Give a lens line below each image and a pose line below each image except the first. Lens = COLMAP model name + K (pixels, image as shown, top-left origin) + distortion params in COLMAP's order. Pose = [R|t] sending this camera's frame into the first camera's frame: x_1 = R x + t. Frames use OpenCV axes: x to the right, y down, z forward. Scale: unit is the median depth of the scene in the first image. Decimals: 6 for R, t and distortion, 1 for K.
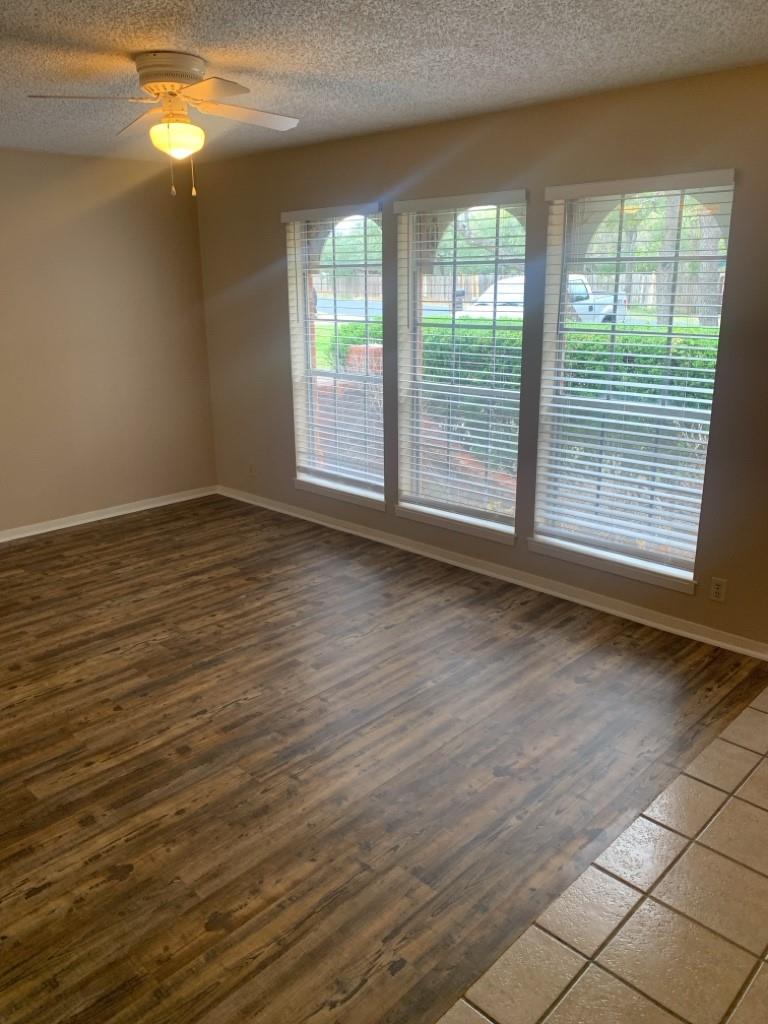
lens RADIAL K [[782.8, 0, 382.2], [0, 782.8, 505.1], [0, 0, 1]] dist [0.033773, -0.028036]
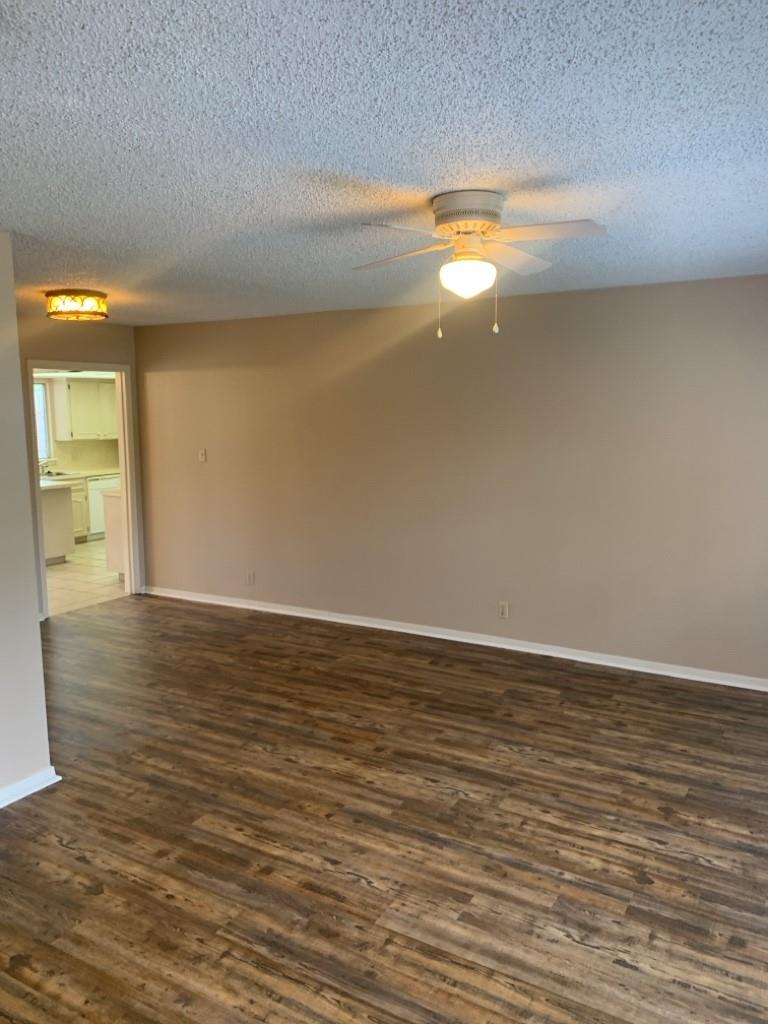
lens RADIAL K [[782.8, 0, 378.2], [0, 782.8, 521.2], [0, 0, 1]] dist [0.033773, -0.028036]
pose [[0.230467, 0.148829, -0.961631, 0.605108], [-0.264494, 0.960609, 0.085282, -0.216693], [0.936444, 0.234691, 0.260753, 0.664977]]
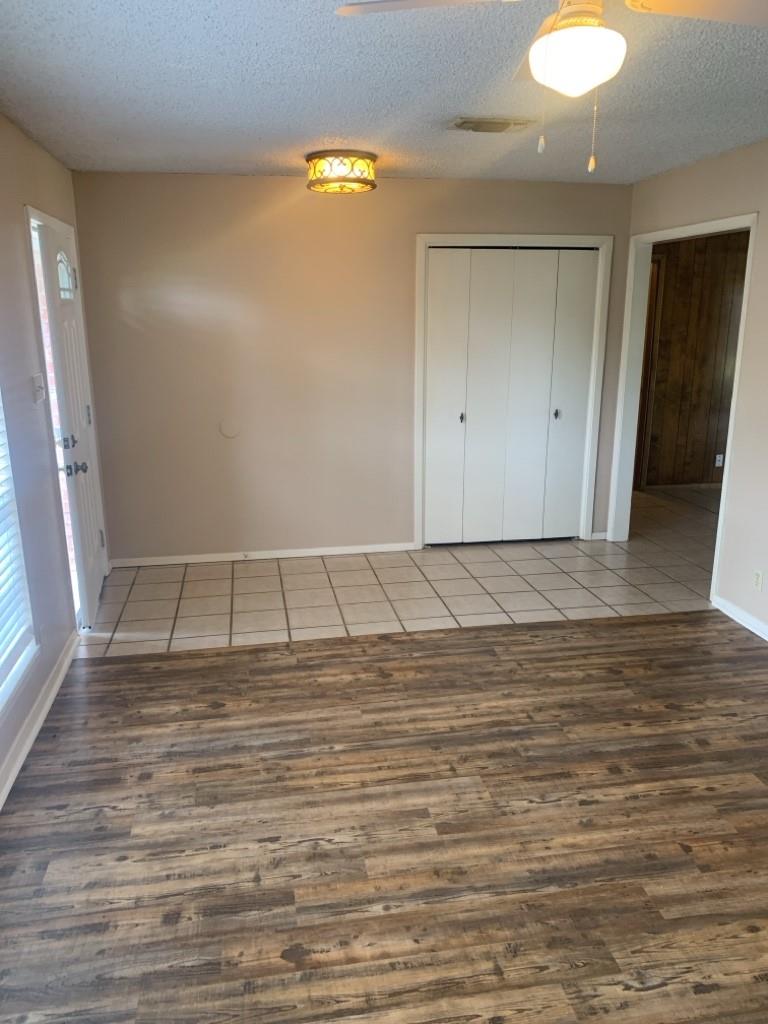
lens RADIAL K [[782.8, 0, 380.4], [0, 782.8, 514.4], [0, 0, 1]] dist [0.033773, -0.028036]
pose [[-0.808415, -0.136132, 0.572655, -0.473326], [0.176415, 0.872127, 0.456368, -0.426071], [-0.561554, 0.469960, -0.681025, 1.483795]]
